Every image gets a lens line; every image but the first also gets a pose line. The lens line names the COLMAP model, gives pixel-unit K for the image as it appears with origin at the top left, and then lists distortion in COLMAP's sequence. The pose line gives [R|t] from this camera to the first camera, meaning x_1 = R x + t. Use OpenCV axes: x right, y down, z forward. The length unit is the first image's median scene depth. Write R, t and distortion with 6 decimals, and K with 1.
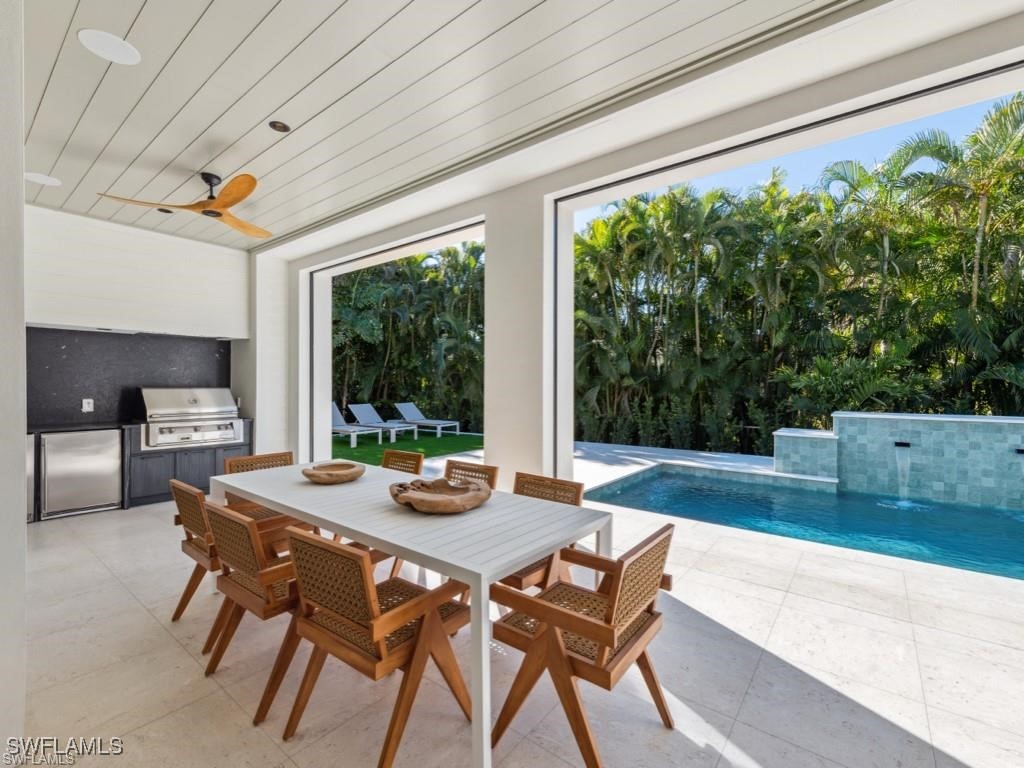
lens RADIAL K [[461.8, 0, 505.6], [0, 461.8, 381.9], [0, 0, 1]] dist [0.015595, -0.000785]
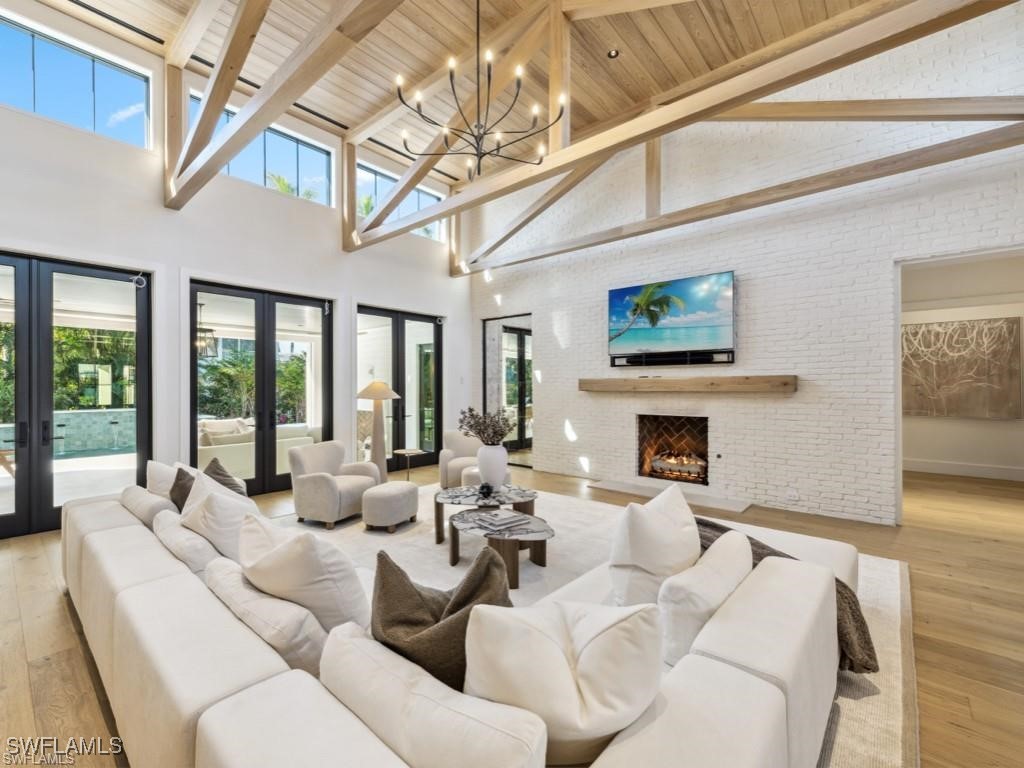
lens RADIAL K [[448.5, 0, 509.3], [0, 448.5, 386.6], [0, 0, 1]] dist [0.005258, -0.000182]
pose [[0.041122, -0.003562, 0.999148, -0.899983], [-0.005952, 0.999975, 0.003810, -0.047407], [-0.999136, -0.006103, 0.041099, -0.899483]]
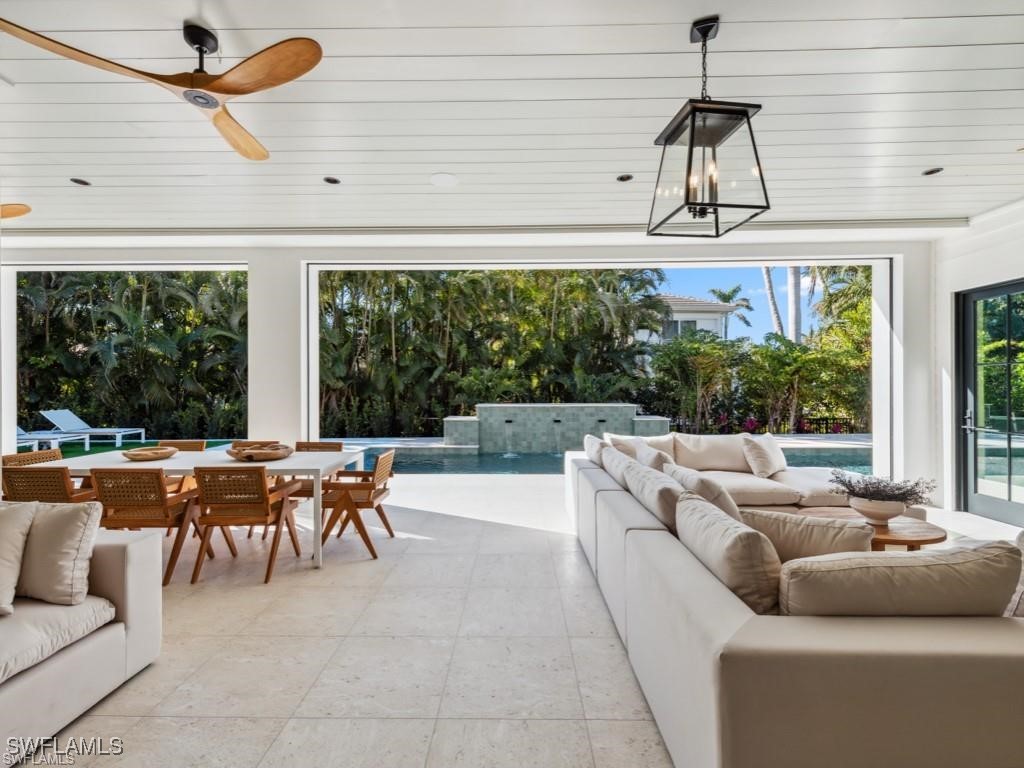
lens RADIAL K [[448.5, 0, 509.3], [0, 448.5, 386.6], [0, 0, 1]] dist [0.005258, -0.000182]
pose [[0.795021, -0.005299, 0.606558, -0.126584], [0.000981, 0.999972, 0.007450, -0.005244], [-0.606581, -0.005328, 0.795004, -0.266312]]
